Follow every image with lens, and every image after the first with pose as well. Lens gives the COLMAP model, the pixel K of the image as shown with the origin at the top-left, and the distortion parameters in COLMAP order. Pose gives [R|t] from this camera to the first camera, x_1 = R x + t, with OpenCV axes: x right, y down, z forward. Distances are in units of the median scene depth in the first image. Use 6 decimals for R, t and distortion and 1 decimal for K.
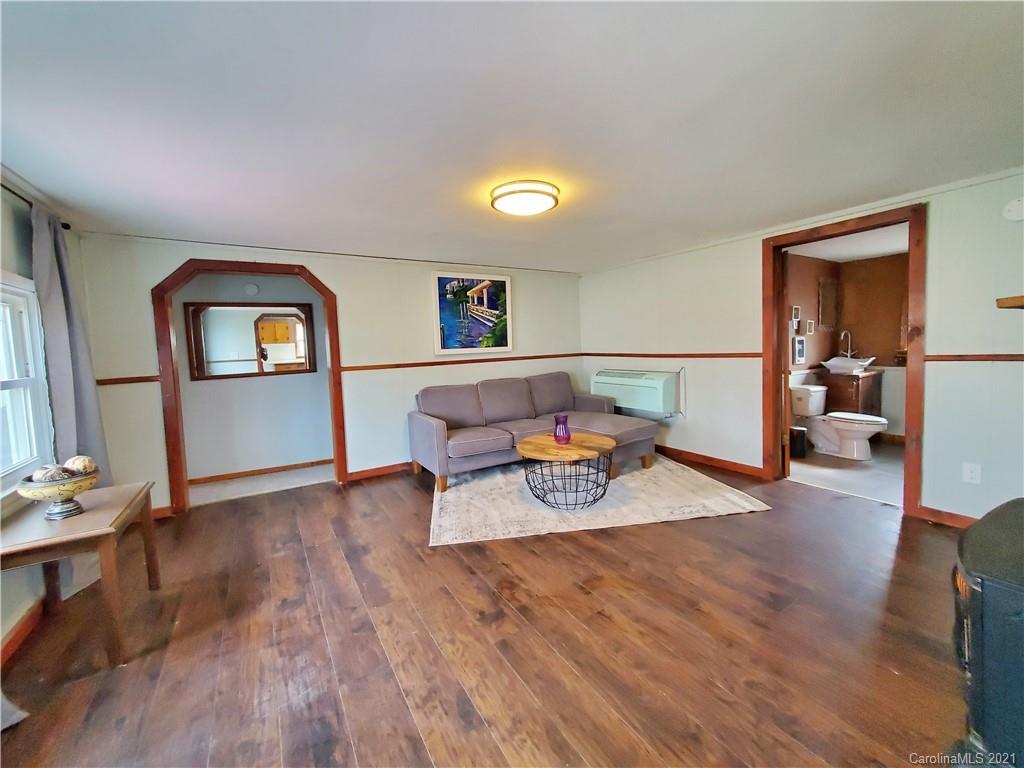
lens RADIAL K [[412.2, 0, 512.0], [0, 412.2, 384.0], [0, 0, 1]] dist [-0.001077, -0.000111]
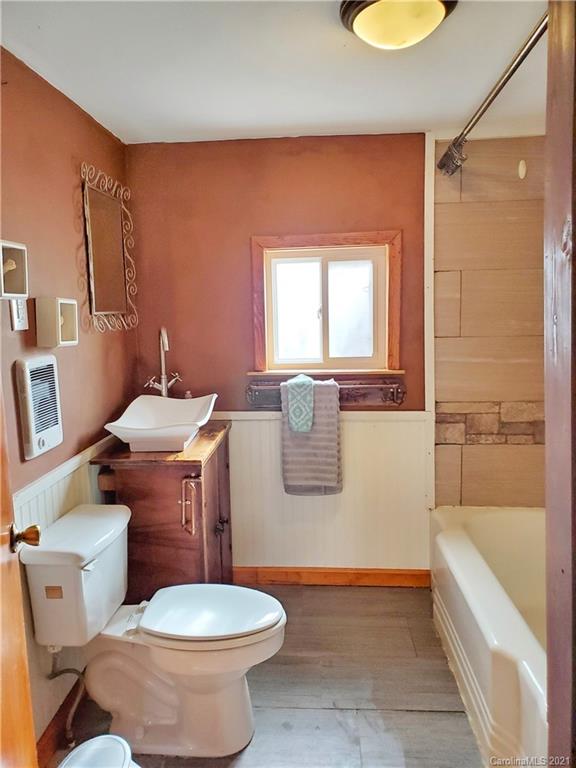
lens RADIAL K [[576.7, 0, 288.0], [0, 576.7, 384.0], [0, 0, 1]] dist [-0.004960, -0.001804]
pose [[0.575313, -0.088363, 0.813147, 0.469609], [0.057501, 0.996057, 0.067557, -0.111969], [-0.815910, 0.007890, 0.578125, 0.625223]]
